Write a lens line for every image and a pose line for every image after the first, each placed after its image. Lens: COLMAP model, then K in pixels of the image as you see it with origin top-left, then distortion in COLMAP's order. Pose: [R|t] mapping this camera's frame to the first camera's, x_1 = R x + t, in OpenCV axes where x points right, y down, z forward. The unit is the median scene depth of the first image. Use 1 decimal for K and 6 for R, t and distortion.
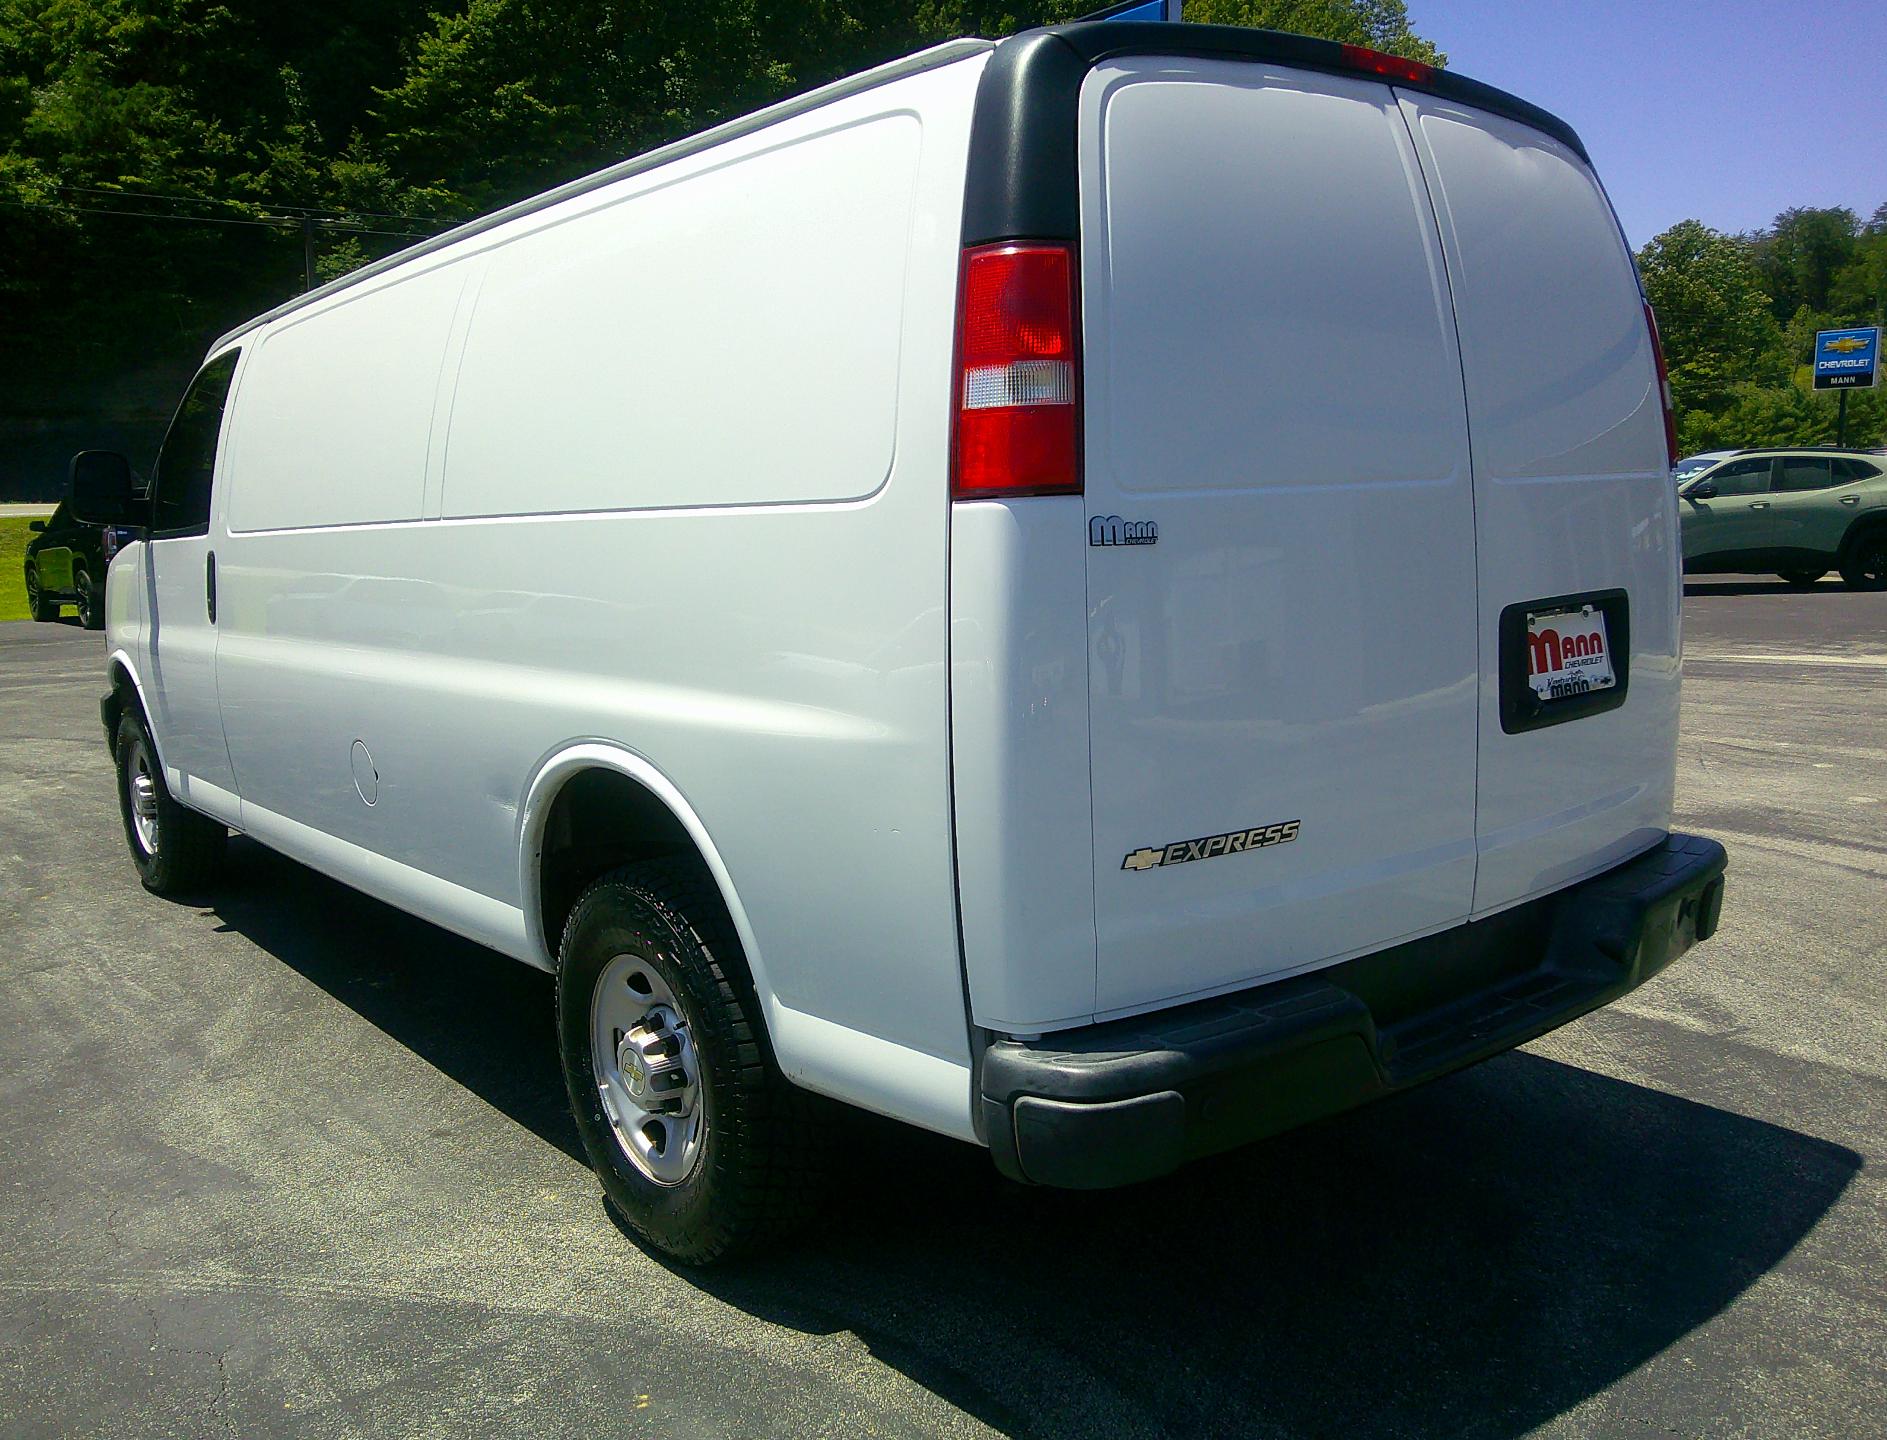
lens RADIAL K [[1604.5, 0, 950.8], [0, 1604.5, 721.6], [0, 0, 1]] dist [0.054802, -0.122817]
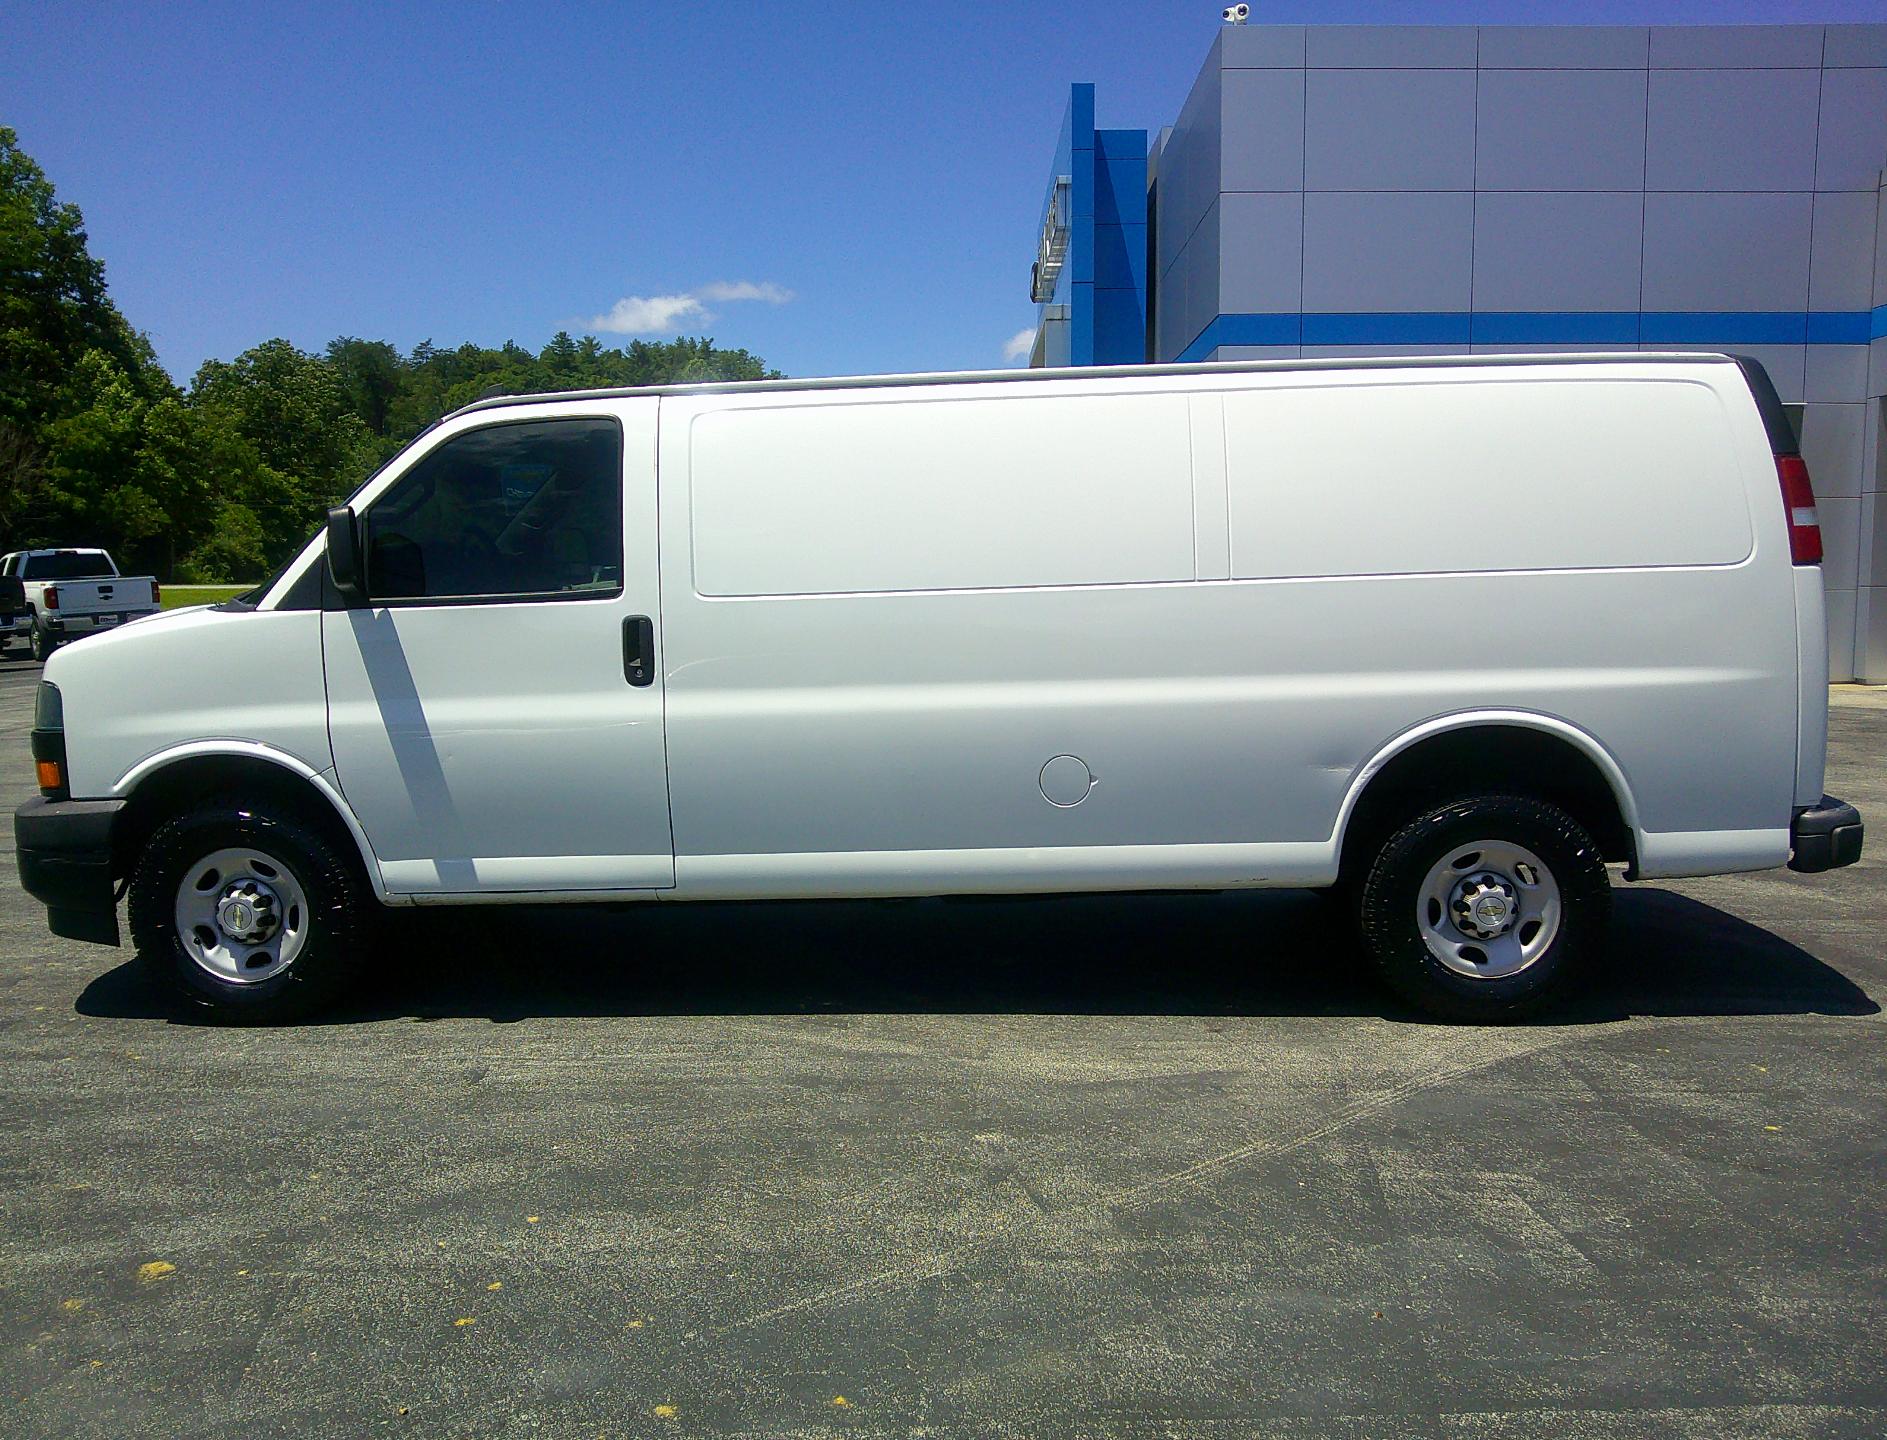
lens RADIAL K [[1604.5, 0, 950.8], [0, 1604.5, 721.6], [0, 0, 1]] dist [0.054802, -0.122817]
pose [[0.653427, -0.051593, 0.755230, -1.101875], [0.101276, 0.994664, -0.019675, 0.000975], [-0.750185, 0.089343, 0.655165, 0.195210]]
